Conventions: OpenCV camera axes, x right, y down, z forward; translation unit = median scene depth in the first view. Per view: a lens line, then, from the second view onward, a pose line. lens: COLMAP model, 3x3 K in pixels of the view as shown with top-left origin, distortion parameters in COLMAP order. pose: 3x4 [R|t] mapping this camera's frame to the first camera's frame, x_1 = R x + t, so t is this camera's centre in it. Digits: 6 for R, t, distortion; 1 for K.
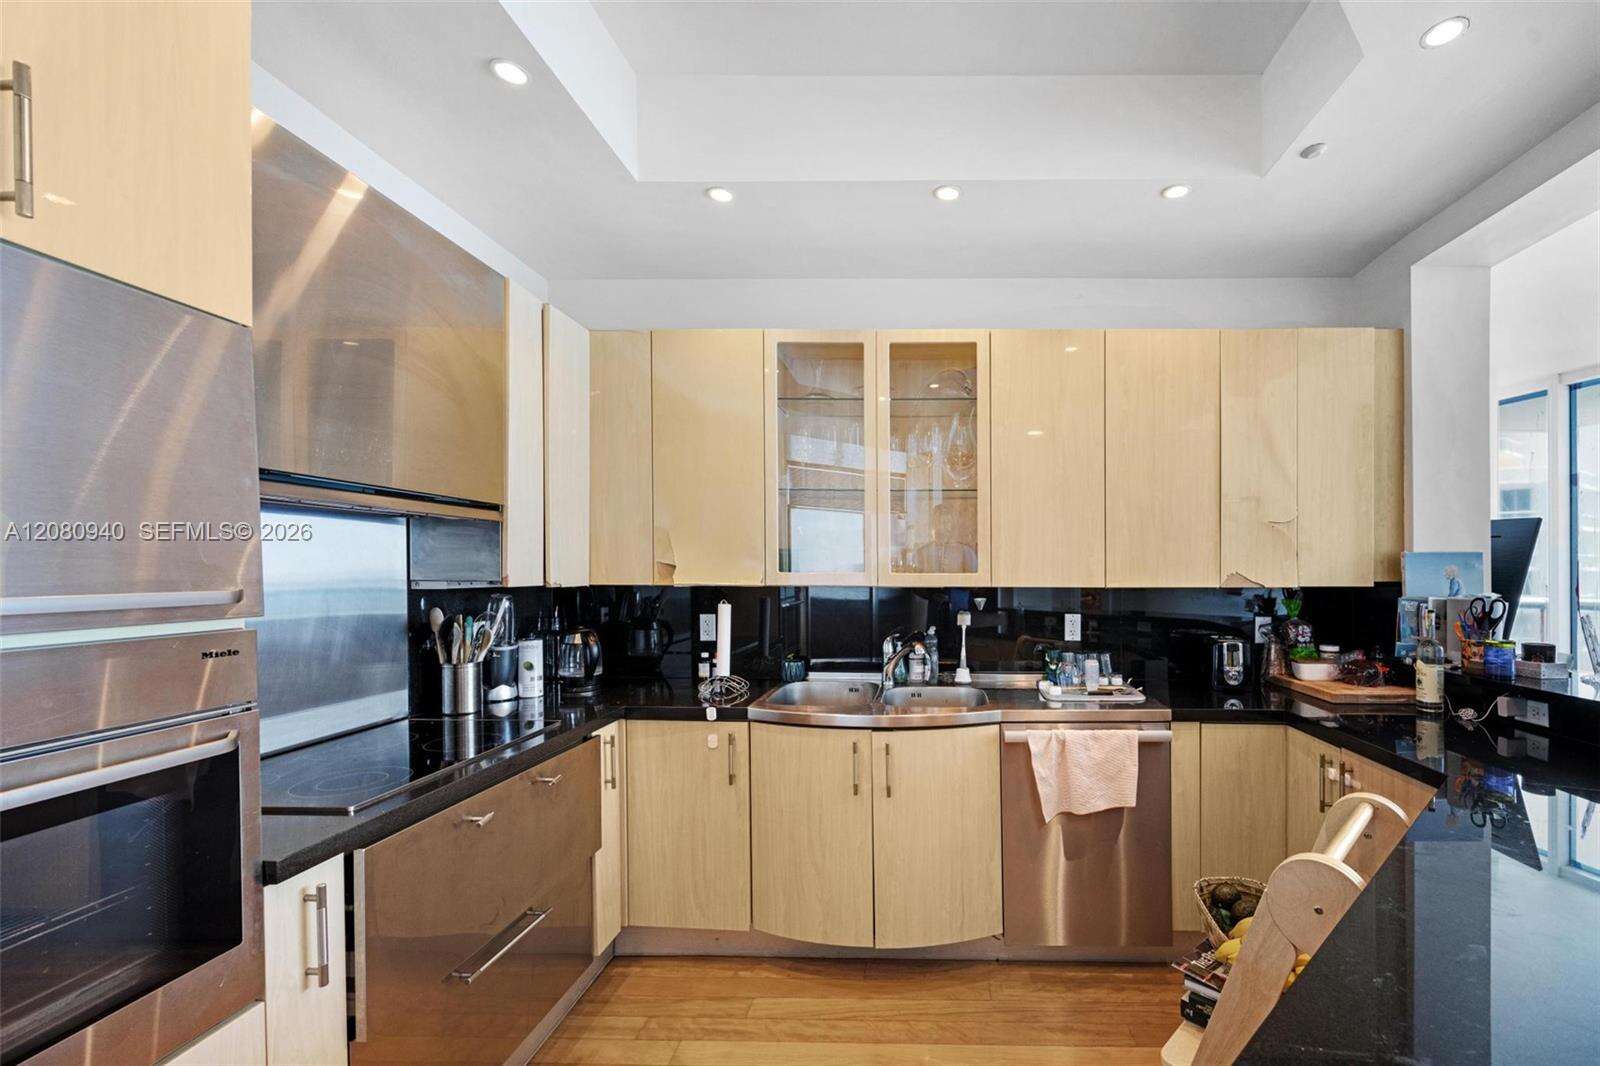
lens RADIAL K [[644.6, 0, 826.2], [0, 644.6, 586.3], [0, 0, 1]] dist [-0.001646, -0.000157]
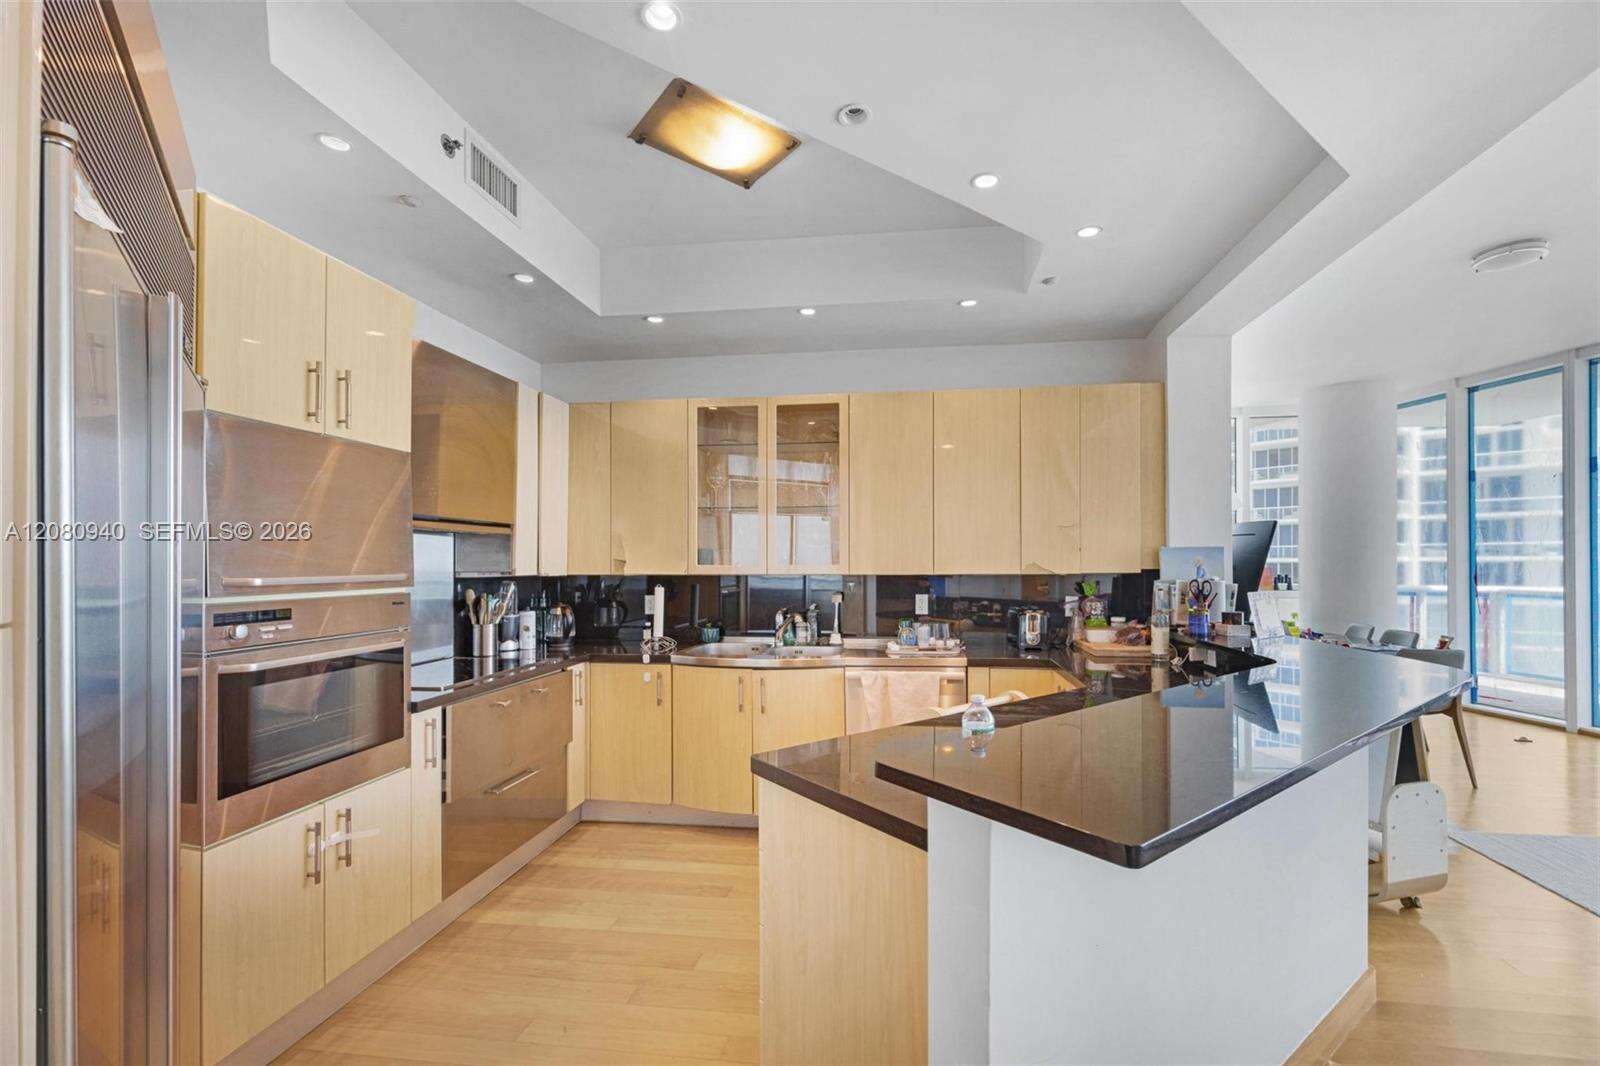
lens RADIAL K [[643.2, 0, 796.0], [0, 643.2, 551.3], [0, 0, 1]] dist [0.001009, -0.000013]
pose [[0.999856, -0.008061, -0.014922, 0.184459], [0.007387, 0.998974, -0.044679, 0.014060], [0.015266, 0.044562, 0.998890, -0.479206]]
